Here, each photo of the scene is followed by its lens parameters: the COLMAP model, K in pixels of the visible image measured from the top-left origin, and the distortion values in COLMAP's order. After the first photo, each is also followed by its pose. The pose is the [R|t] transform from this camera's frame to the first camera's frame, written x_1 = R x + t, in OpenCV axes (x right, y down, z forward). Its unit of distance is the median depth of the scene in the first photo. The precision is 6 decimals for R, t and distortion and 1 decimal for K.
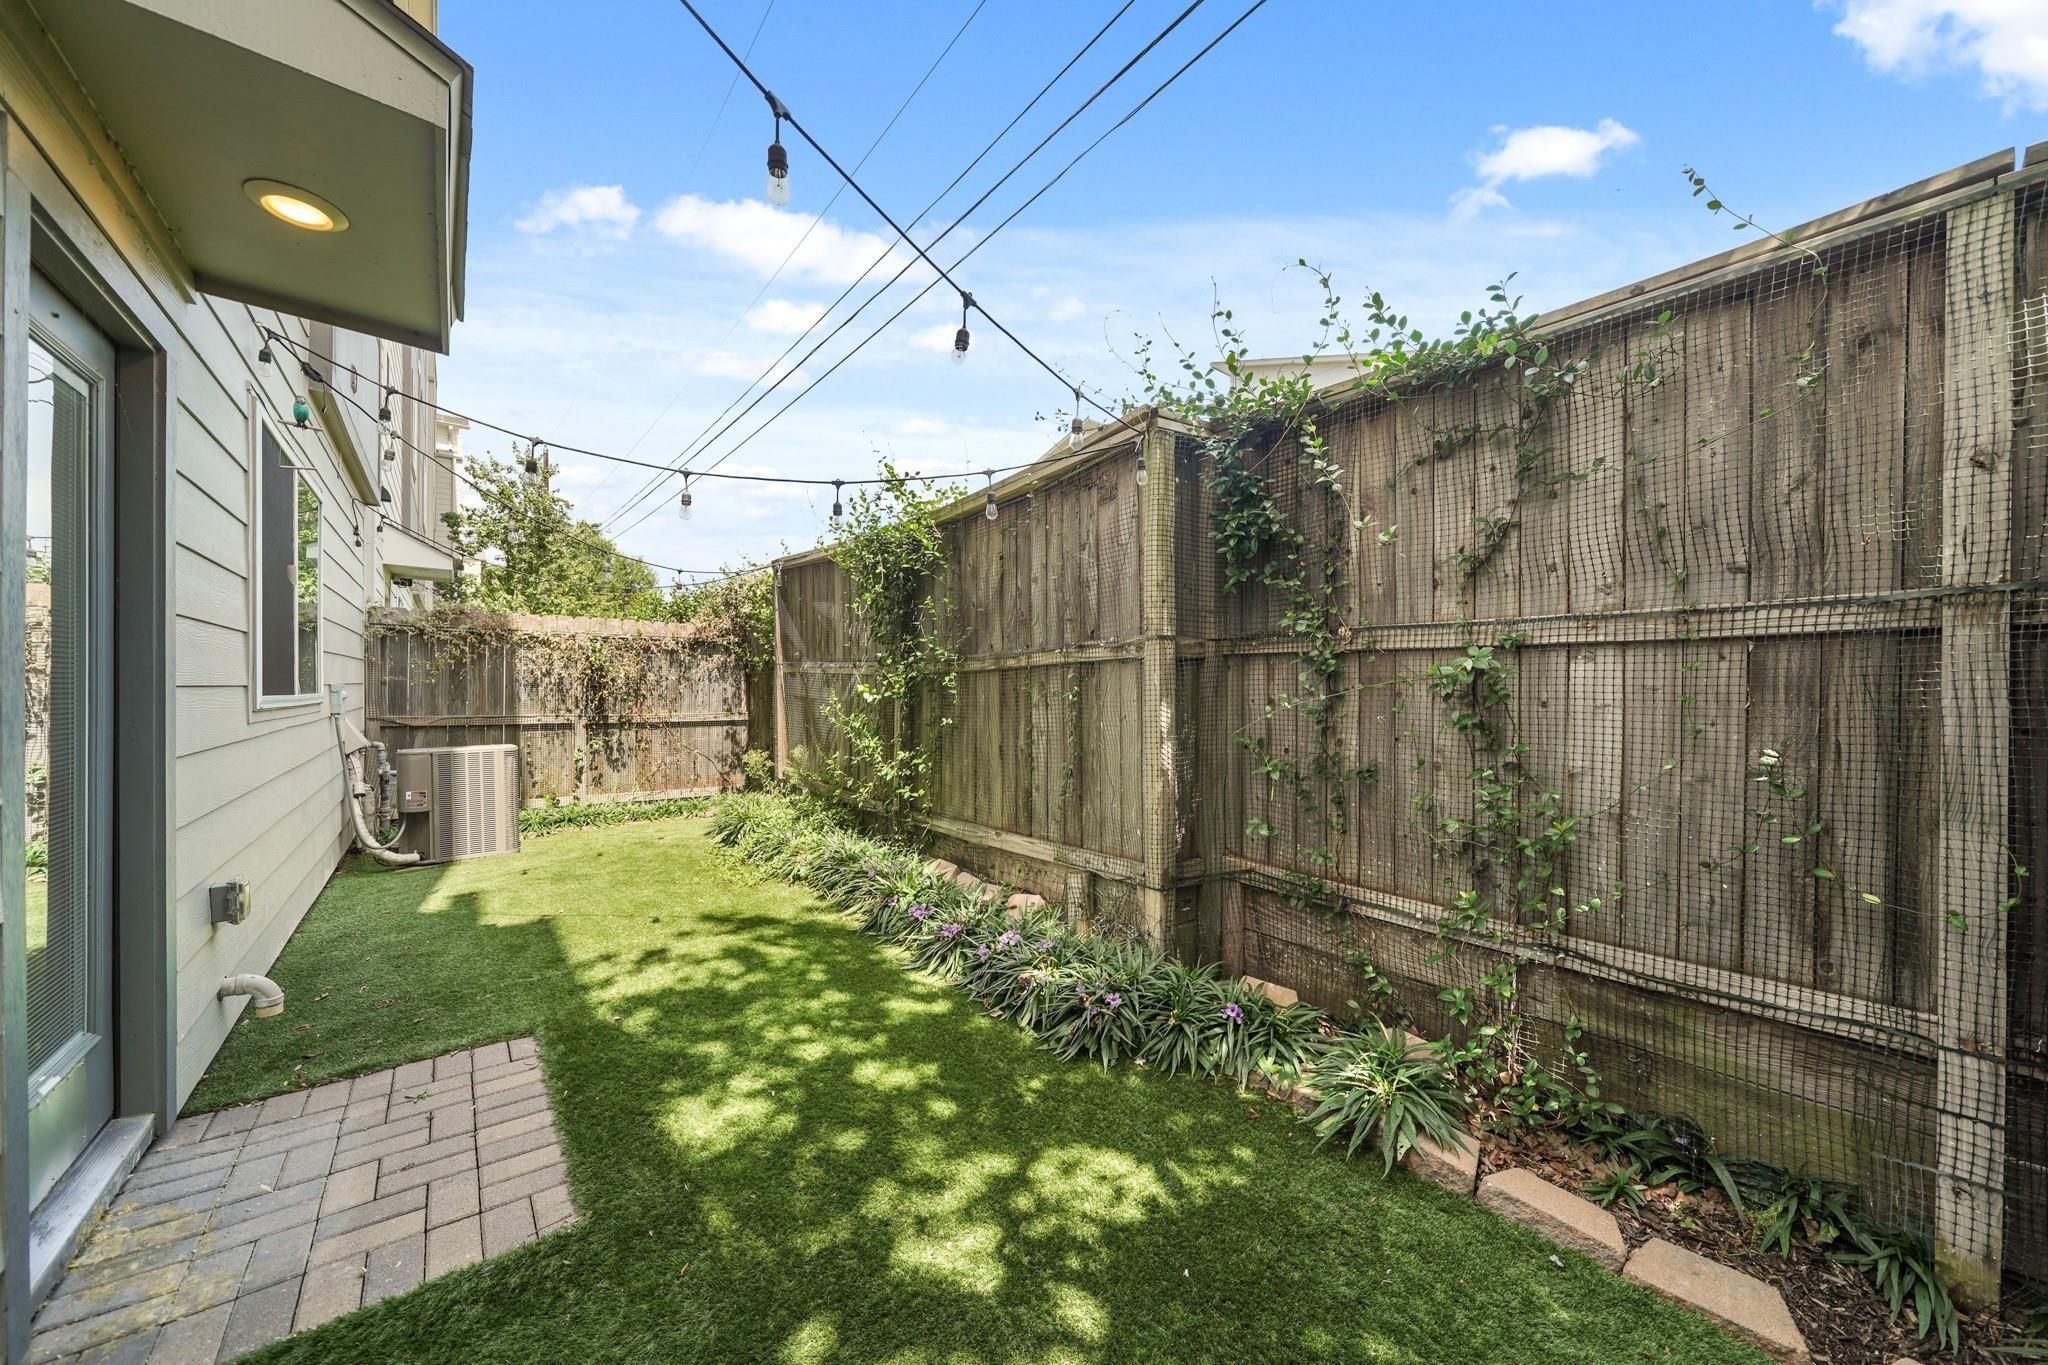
lens RADIAL K [[714.6, 0, 1025.8], [0, 714.6, 682.0], [0, 0, 1]] dist [-0.014418, 0.000057]
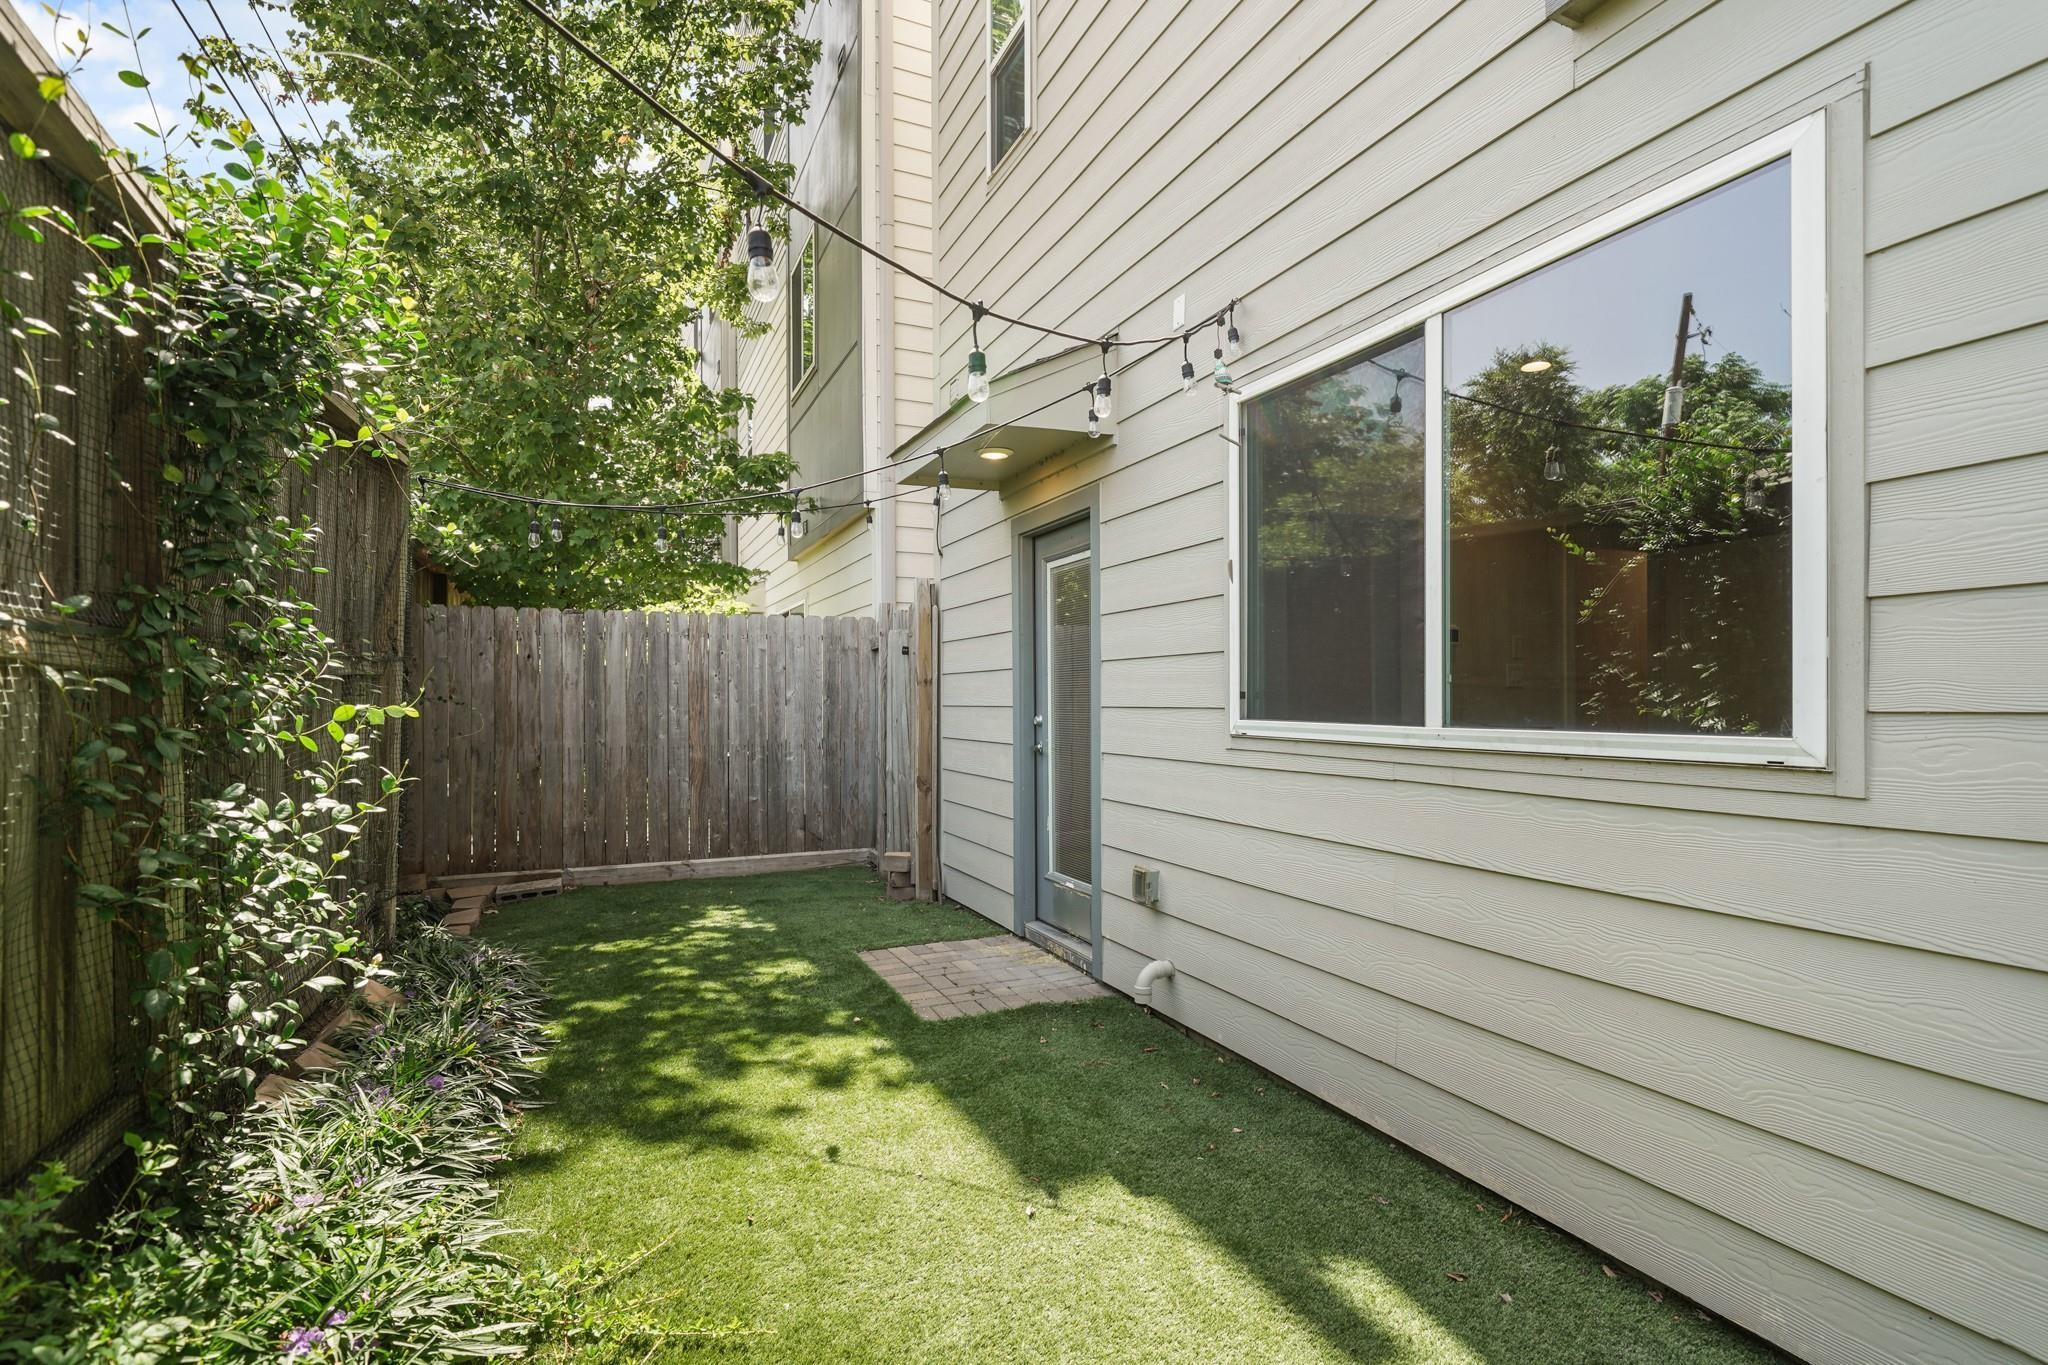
lens RADIAL K [[979.3, 0, 1024.1], [0, 979.3, 693.7], [0, 0, 1]] dist [0.000858, -0.000042]
pose [[-0.967454, 0.008373, 0.252910, -1.254511], [0.007516, 0.999962, -0.004353, -0.002984], [-0.252936, -0.002311, -0.967480, 2.478745]]
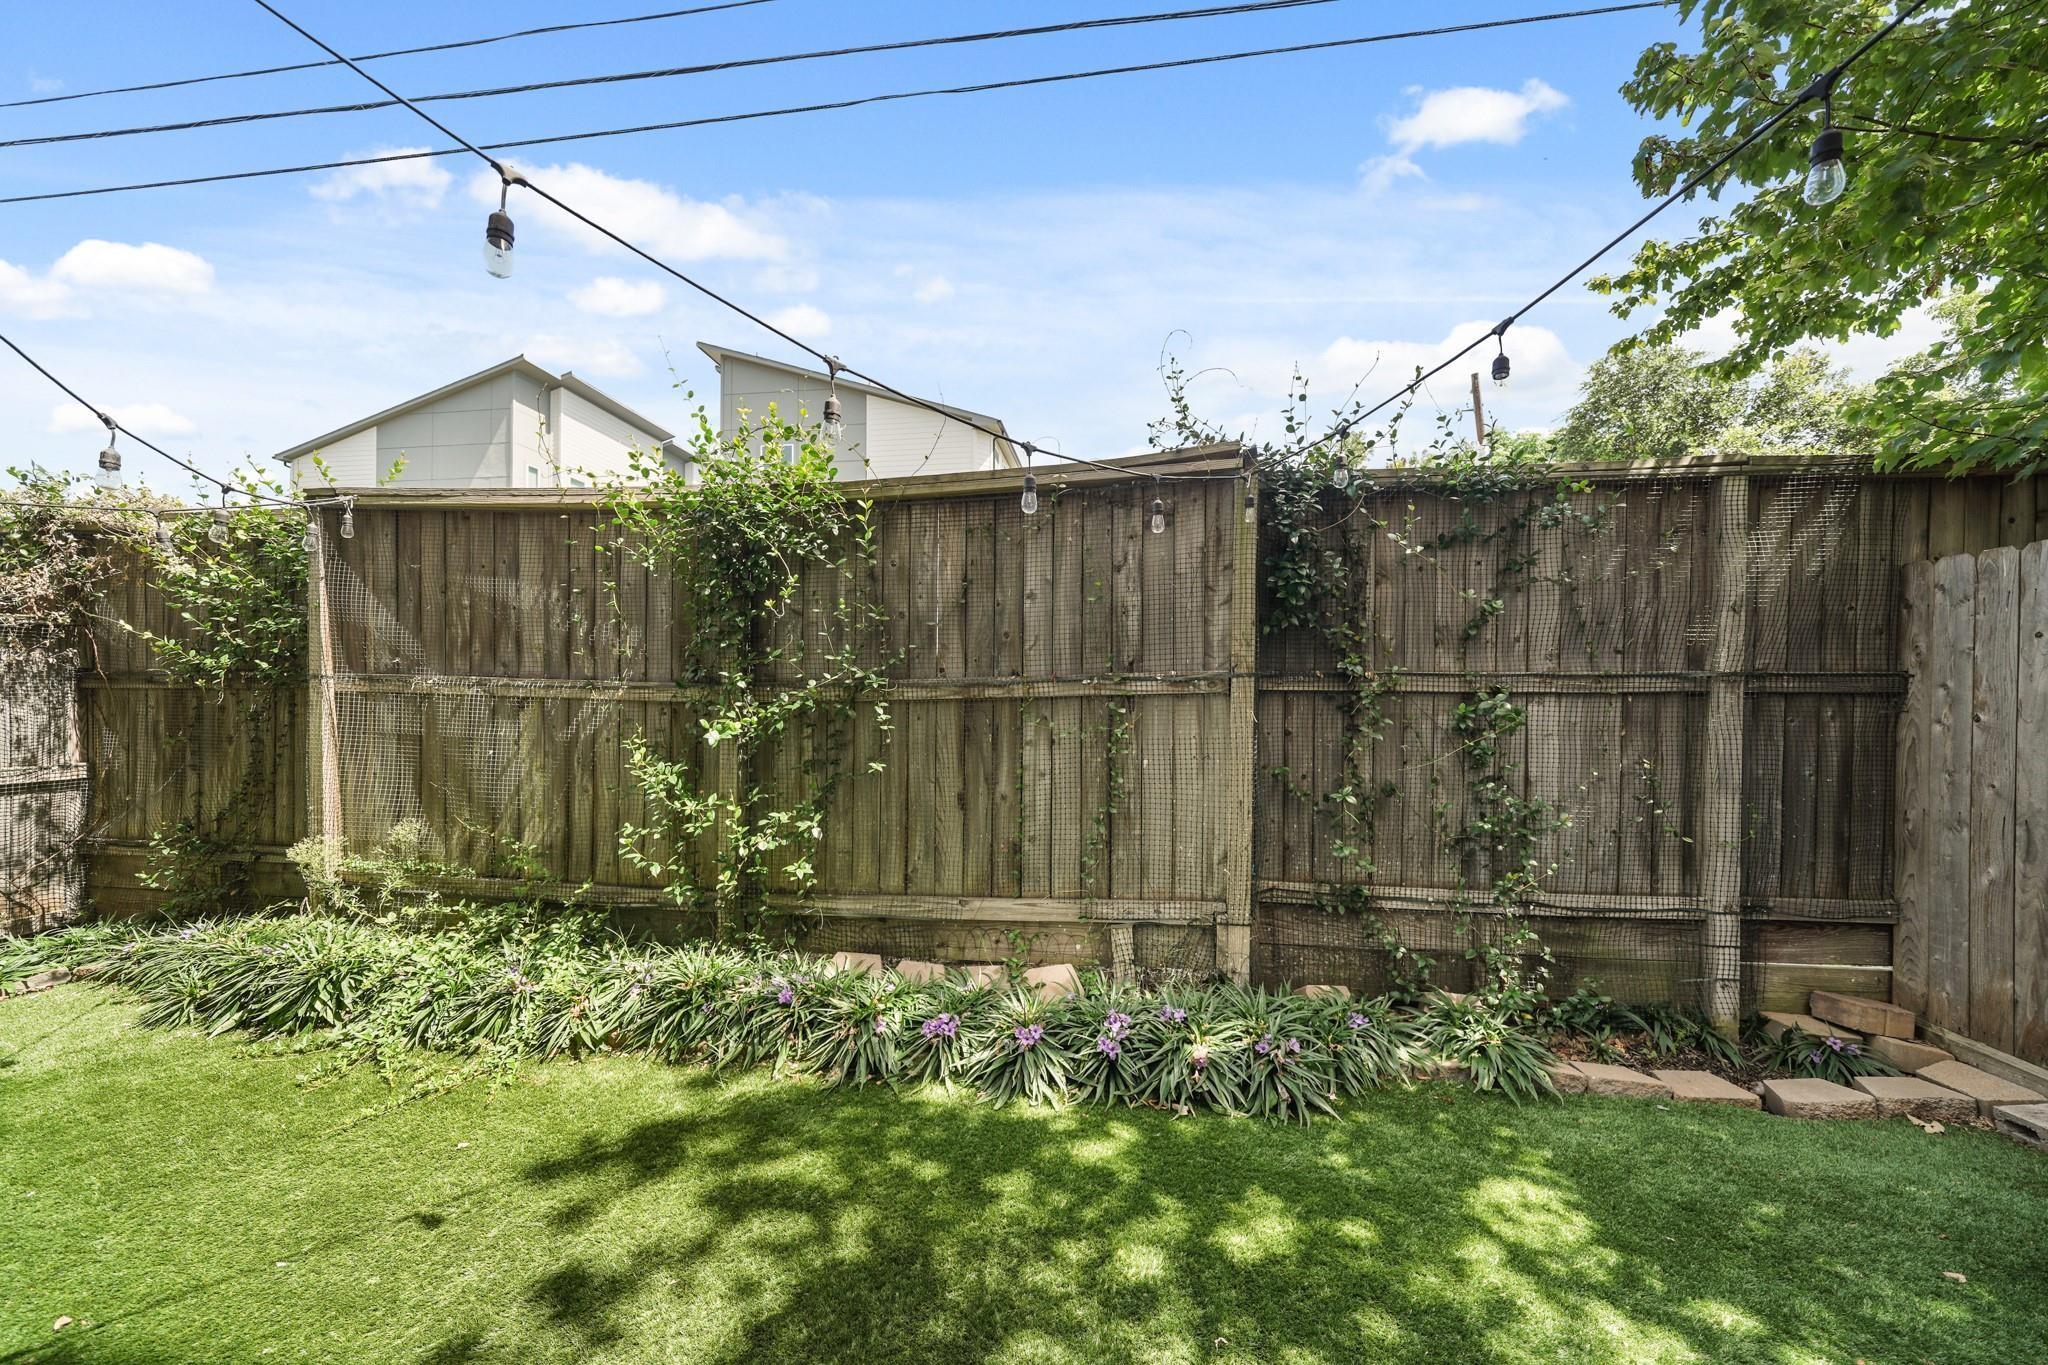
lens RADIAL K [[717.0, 0, 1027.2], [0, 717.0, 688.9], [0, 0, 1]] dist [-0.006557, -0.000216]
pose [[0.715924, 0.007407, 0.698139, -0.835018], [-0.006638, 0.999971, -0.003802, -0.040589], [-0.698147, -0.001912, 0.715952, 0.551780]]
